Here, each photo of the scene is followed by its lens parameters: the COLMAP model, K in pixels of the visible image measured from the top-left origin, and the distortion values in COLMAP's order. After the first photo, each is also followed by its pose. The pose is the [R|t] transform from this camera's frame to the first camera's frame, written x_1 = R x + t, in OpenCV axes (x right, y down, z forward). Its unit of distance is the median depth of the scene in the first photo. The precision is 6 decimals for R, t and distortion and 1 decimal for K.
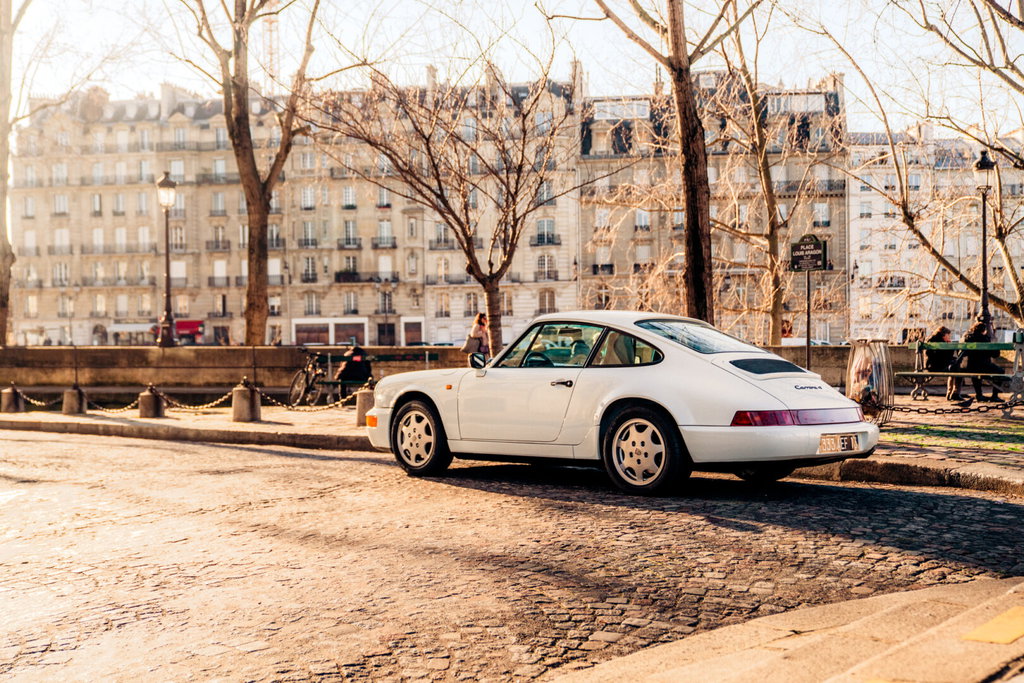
lens RADIAL K [[1122.8, 0, 563.6], [0, 1122.8, 343.4], [0, 0, 1]] dist [0.021385, 0.018486]
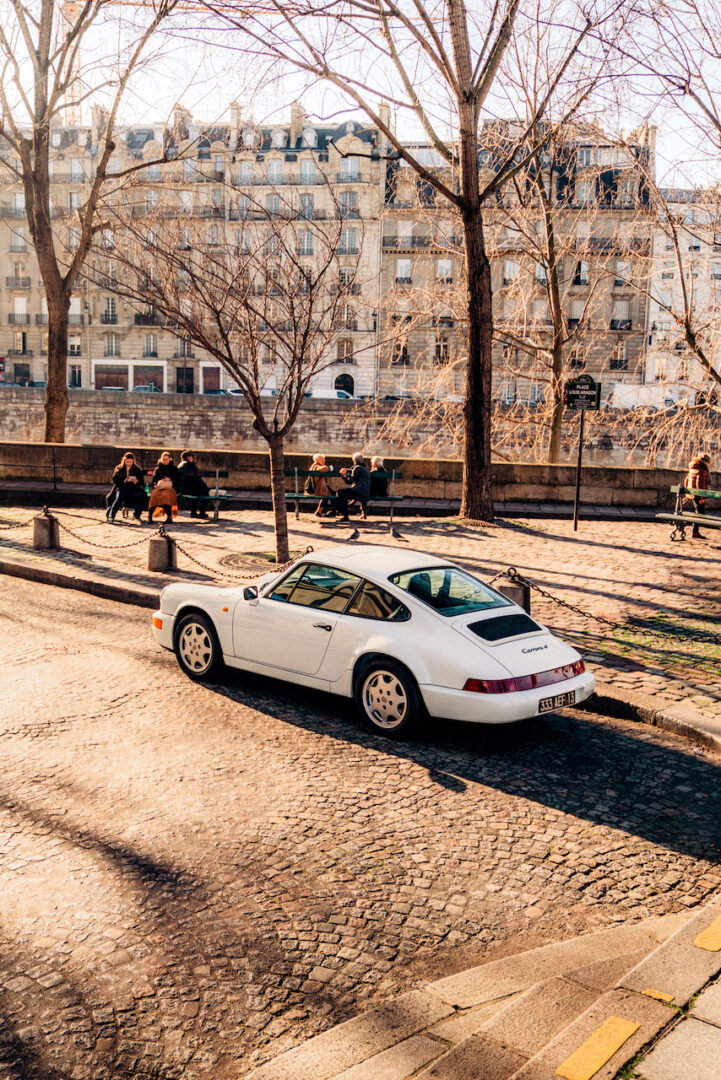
lens RADIAL K [[1101.1, 0, 360.5], [0, 1101.1, 540.0], [0, 0, 1]] dist [0.007445, 0.018364]
pose [[0.999219, 0.039142, 0.005504, 0.013788], [-0.039526, 0.990333, 0.132960, -0.101651], [-0.000246, -0.133074, 0.991106, -0.049025]]
